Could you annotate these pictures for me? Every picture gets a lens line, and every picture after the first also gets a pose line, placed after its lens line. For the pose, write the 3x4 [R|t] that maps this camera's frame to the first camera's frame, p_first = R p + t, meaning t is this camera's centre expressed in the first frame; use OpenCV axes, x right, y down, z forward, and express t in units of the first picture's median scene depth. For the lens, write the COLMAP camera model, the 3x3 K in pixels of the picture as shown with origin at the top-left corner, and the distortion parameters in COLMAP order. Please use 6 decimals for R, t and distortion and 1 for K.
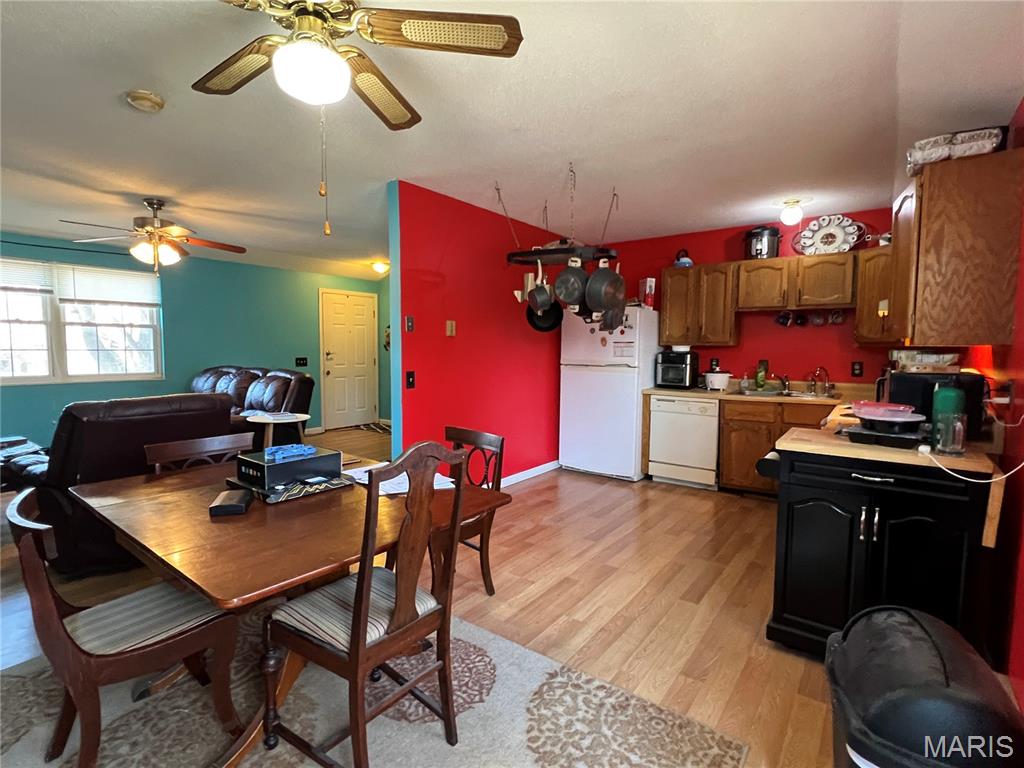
lens RADIAL K [[524.6, 0, 511.6], [0, 524.6, 383.1], [0, 0, 1]] dist [-0.012123, 0.001216]
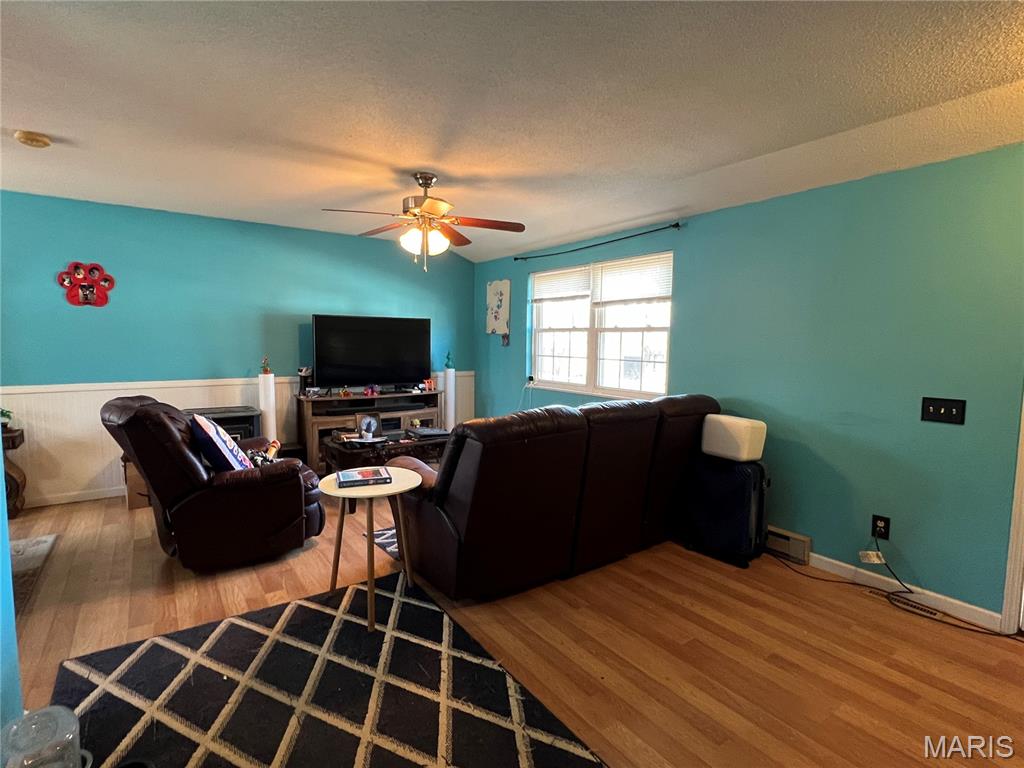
lens RADIAL K [[524.6, 0, 510.9], [0, 524.6, 383.6], [0, 0, 1]] dist [-0.012123, 0.001216]
pose [[-0.336766, 0.056614, -0.939885, 0.054173], [-0.087455, 0.991995, 0.091089, -0.092503], [0.937518, 0.112873, -0.329119, 1.177642]]
